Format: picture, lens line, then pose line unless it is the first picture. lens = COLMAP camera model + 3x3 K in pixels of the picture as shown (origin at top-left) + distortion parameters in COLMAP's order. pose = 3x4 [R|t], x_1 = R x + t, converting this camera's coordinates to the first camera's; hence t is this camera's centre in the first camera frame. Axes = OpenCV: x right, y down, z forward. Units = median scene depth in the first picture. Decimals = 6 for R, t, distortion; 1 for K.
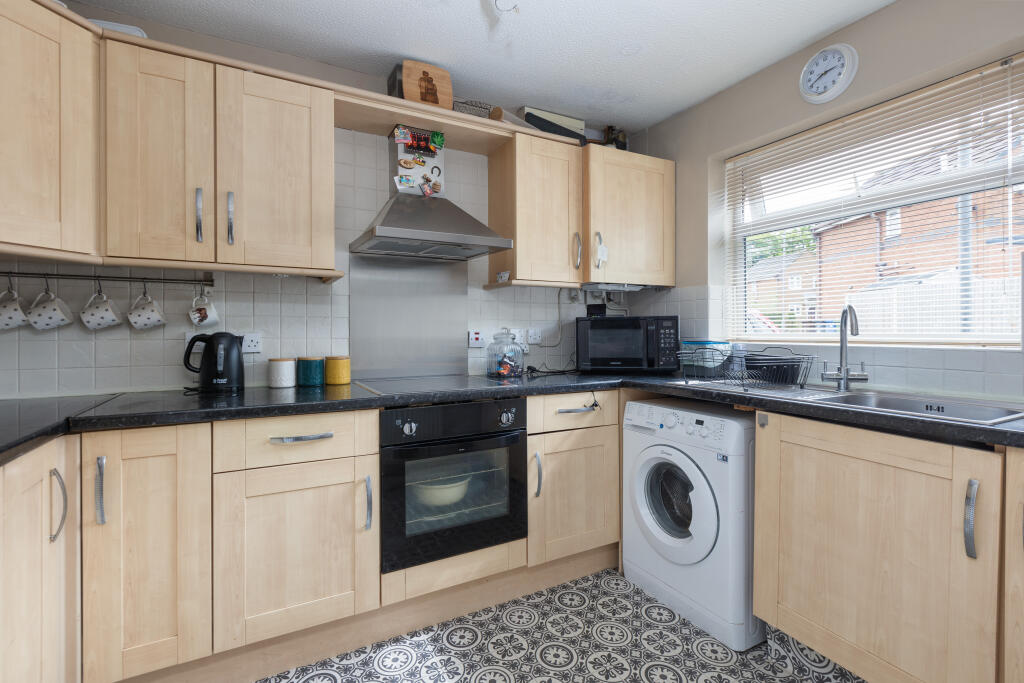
lens RADIAL K [[464.2, 0, 508.5], [0, 464.2, 331.3], [0, 0, 1]] dist [-0.000286, -0.000232]
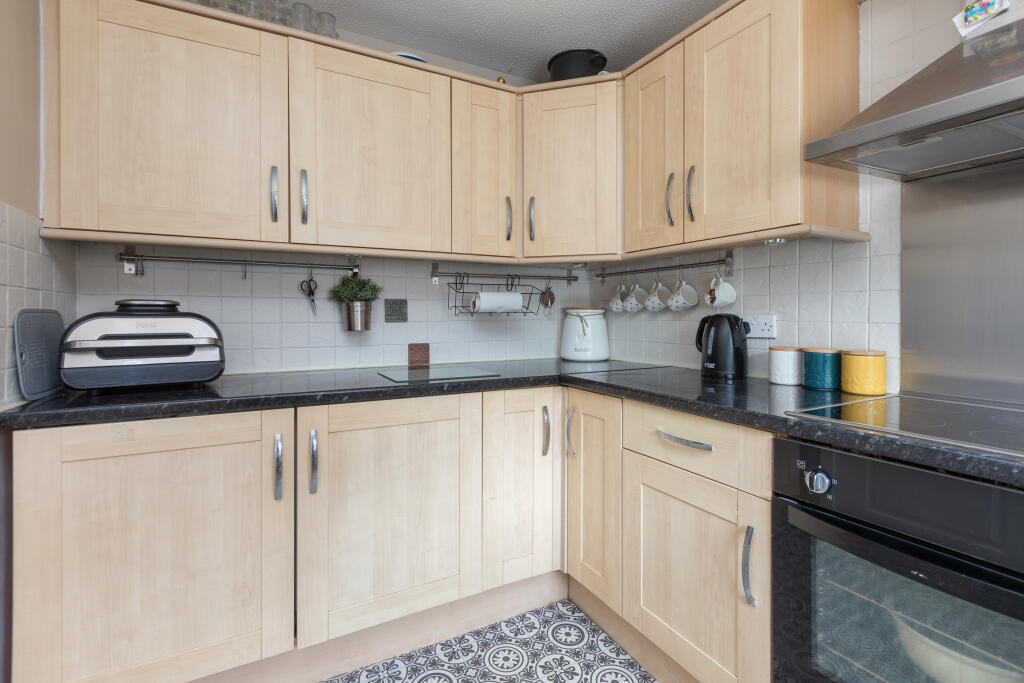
lens RADIAL K [[479.4, 0, 512.0], [0, 479.4, 315.5], [0, 0, 1]] dist [0.020335, -0.000093]
pose [[0.000912, 0.003944, -0.999992, 0.376708], [0.002237, 0.999990, 0.003946, 0.000392], [0.999997, -0.002241, 0.000903, 0.612536]]
